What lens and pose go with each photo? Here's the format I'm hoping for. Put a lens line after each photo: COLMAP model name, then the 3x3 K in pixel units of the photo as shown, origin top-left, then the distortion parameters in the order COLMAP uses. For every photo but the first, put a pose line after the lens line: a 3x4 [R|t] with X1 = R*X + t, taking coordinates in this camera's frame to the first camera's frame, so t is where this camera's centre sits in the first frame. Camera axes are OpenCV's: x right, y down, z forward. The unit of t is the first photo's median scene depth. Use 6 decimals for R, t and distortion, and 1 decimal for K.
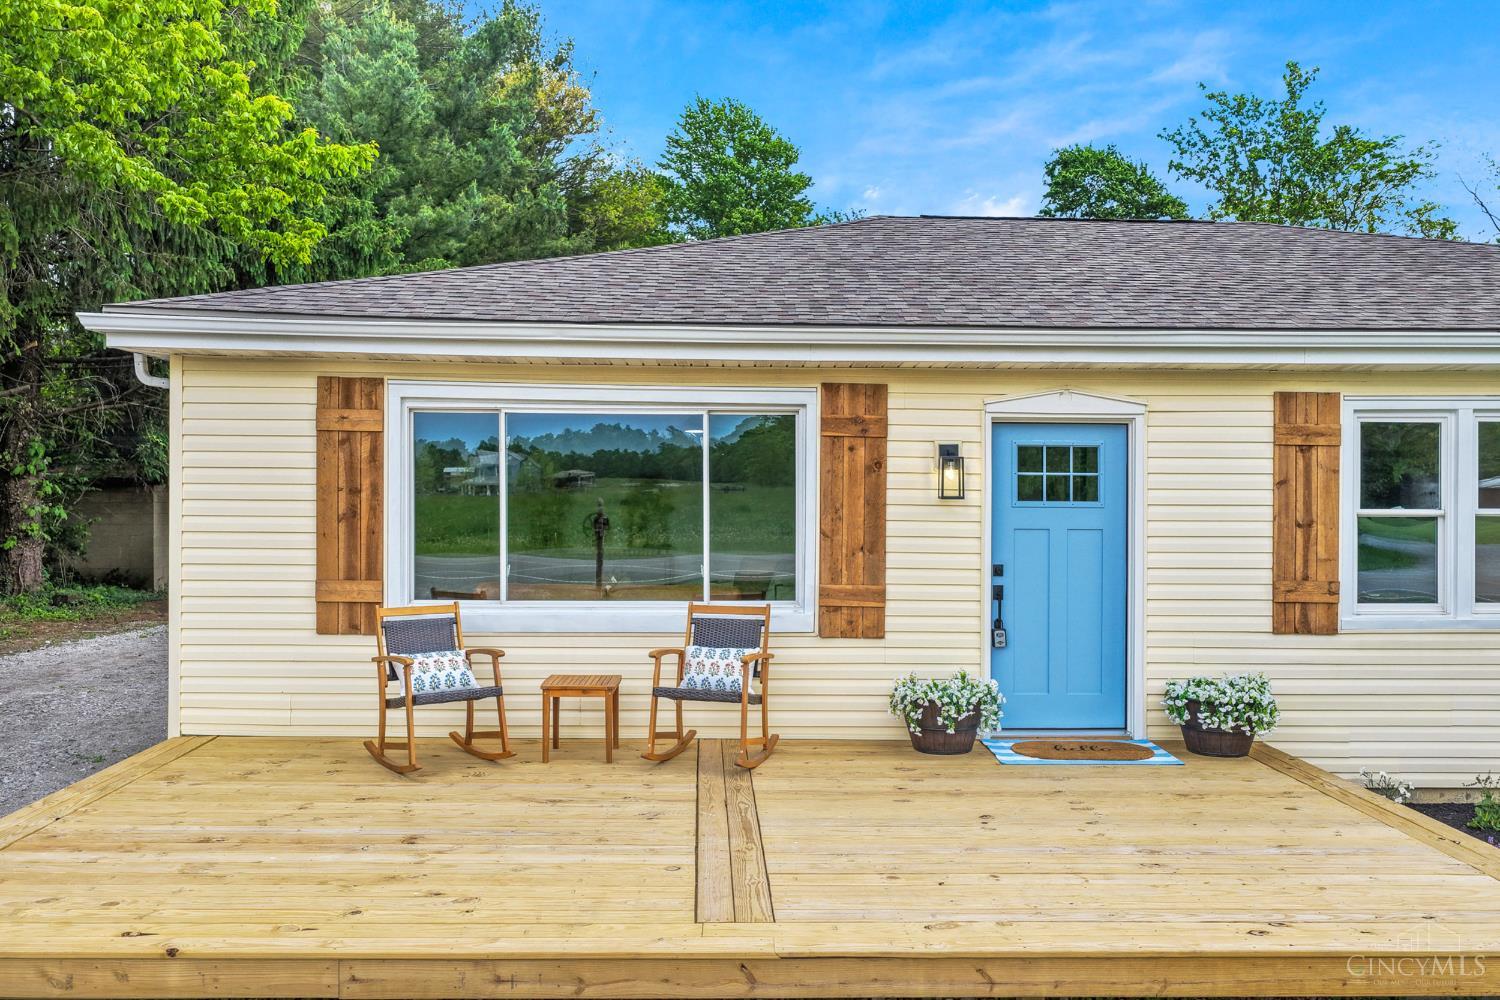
lens RADIAL K [[1231.1, 0, 782.1], [0, 1231.1, 500.4], [0, 0, 1]] dist [-0.001686, 0.003735]
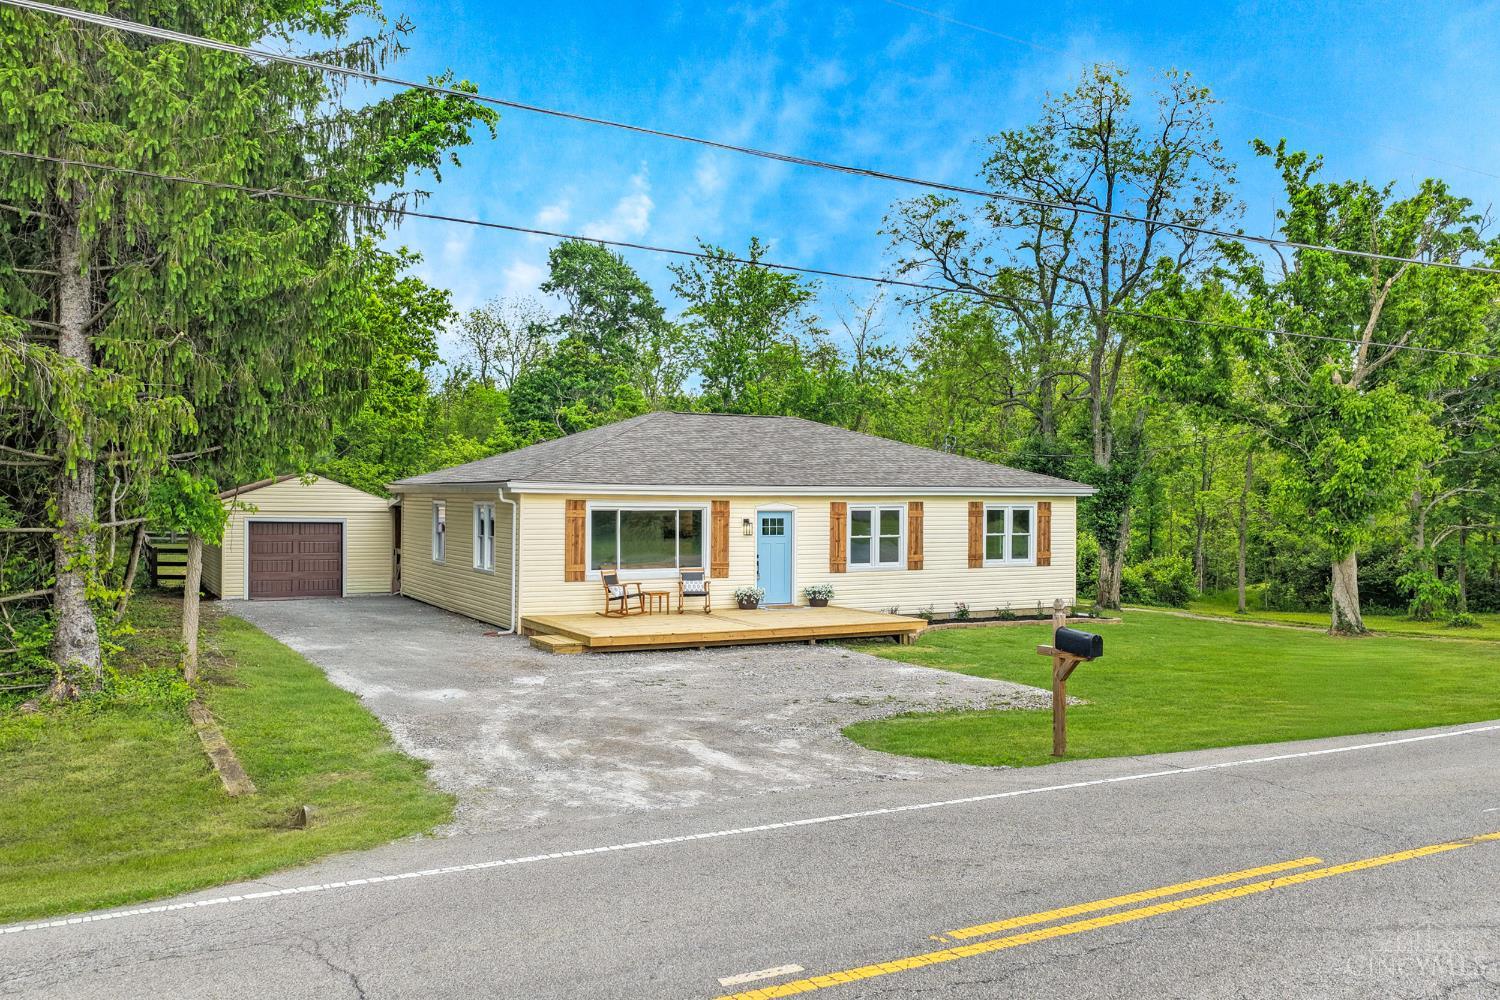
lens RADIAL K [[1231.1, 0, 782.1], [0, 1231.1, 500.4], [0, 0, 1]] dist [-0.001686, 0.003735]
pose [[0.885628, -0.003966, 0.464379, -1.316695], [0.003521, 0.999992, 0.001826, -0.100323], [-0.464382, 0.000018, 0.885635, -1.982985]]
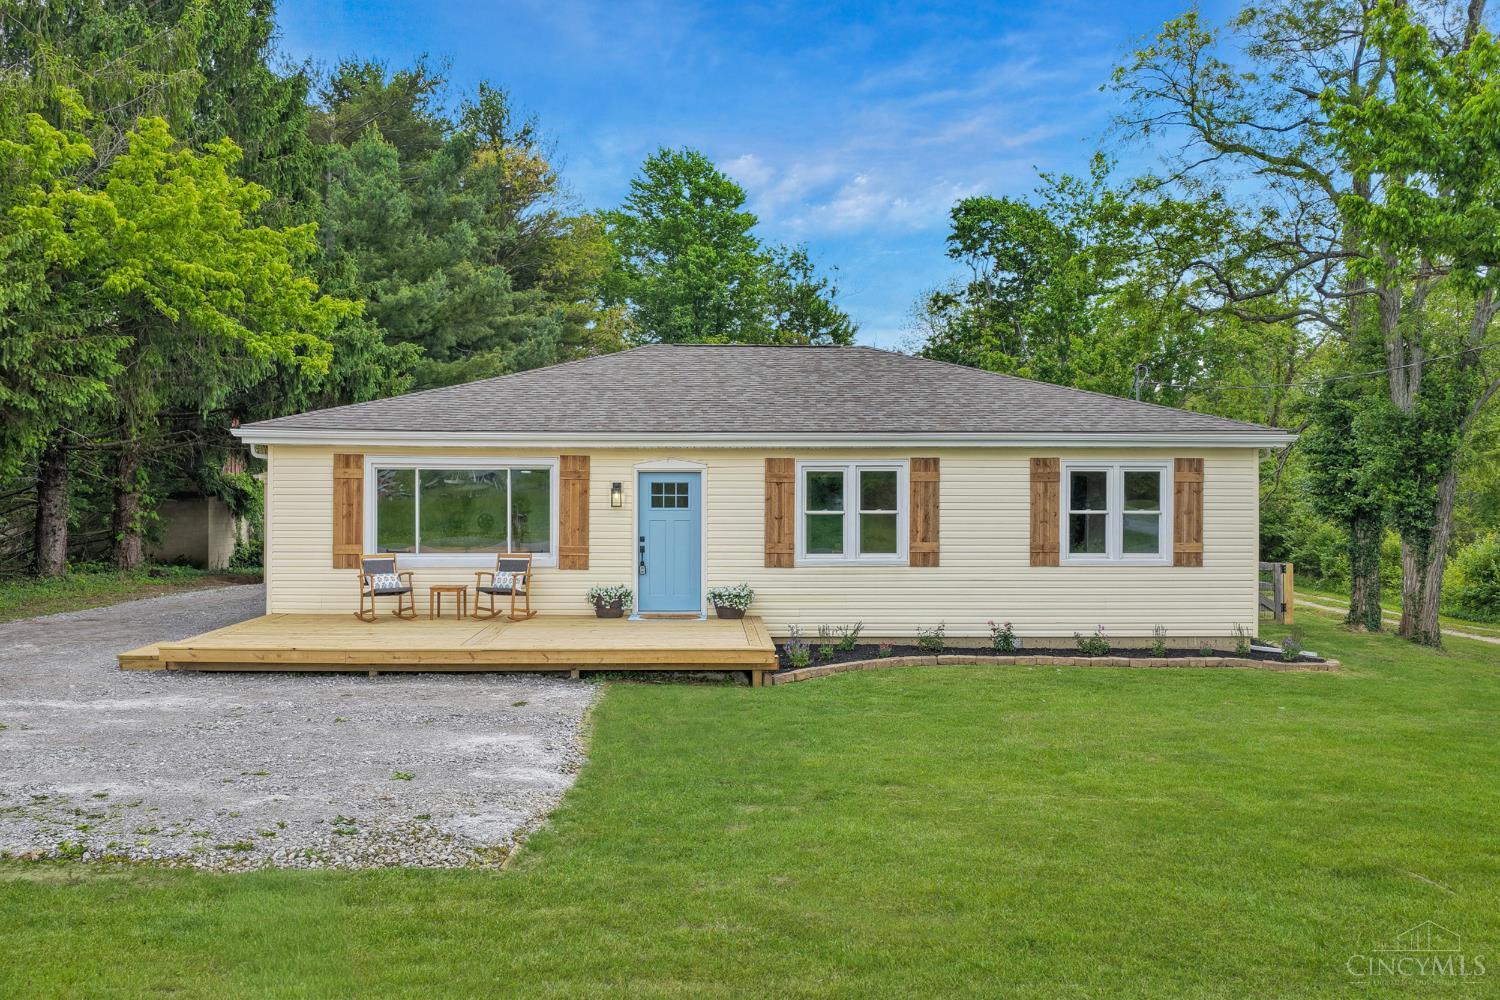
lens RADIAL K [[1243.8, 0, 799.5], [0, 1243.8, 471.6], [0, 0, 1]] dist [0.001574, 0.006016]
pose [[0.999917, -0.004138, 0.012238, 0.436489], [0.004428, 0.999708, -0.023772, -0.010216], [-0.012136, 0.023824, 0.999642, -1.256809]]
